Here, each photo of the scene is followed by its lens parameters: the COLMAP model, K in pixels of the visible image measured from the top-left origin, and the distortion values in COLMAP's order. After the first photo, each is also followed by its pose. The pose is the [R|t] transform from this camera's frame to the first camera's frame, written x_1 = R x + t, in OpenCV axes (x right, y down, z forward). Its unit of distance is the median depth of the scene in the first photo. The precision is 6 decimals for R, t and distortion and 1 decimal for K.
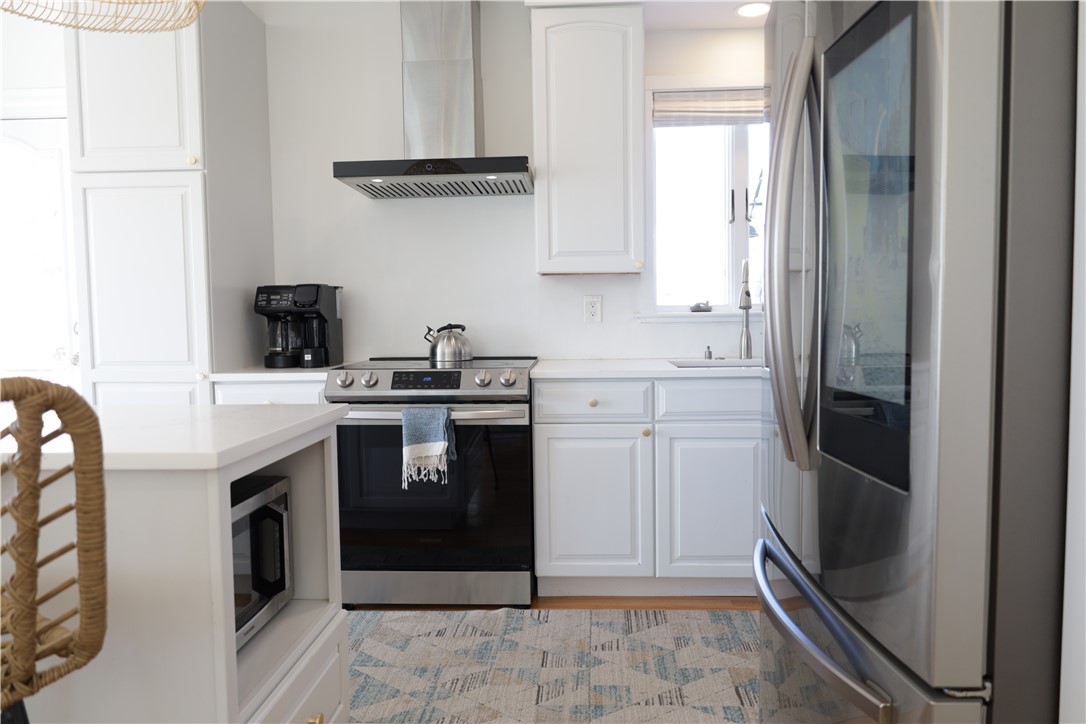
lens RADIAL K [[769.7, 0, 546.6], [0, 769.7, 367.3], [0, 0, 1]] dist [-0.002012, 0.000002]
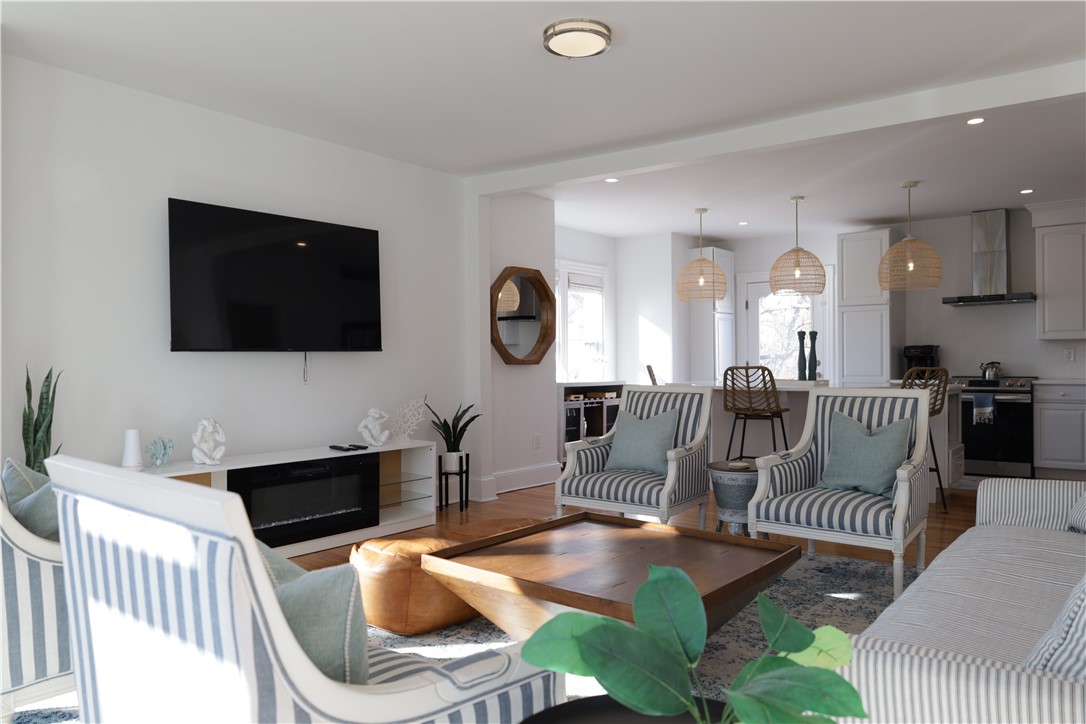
lens RADIAL K [[769.7, 0, 546.6], [0, 769.7, 367.3], [0, 0, 1]] dist [-0.002012, 0.000002]
pose [[0.823305, 0.010693, -0.567499, 0.094368], [-0.040459, 0.998385, -0.039884, 0.120228], [0.566156, 0.055797, 0.822408, -1.869629]]
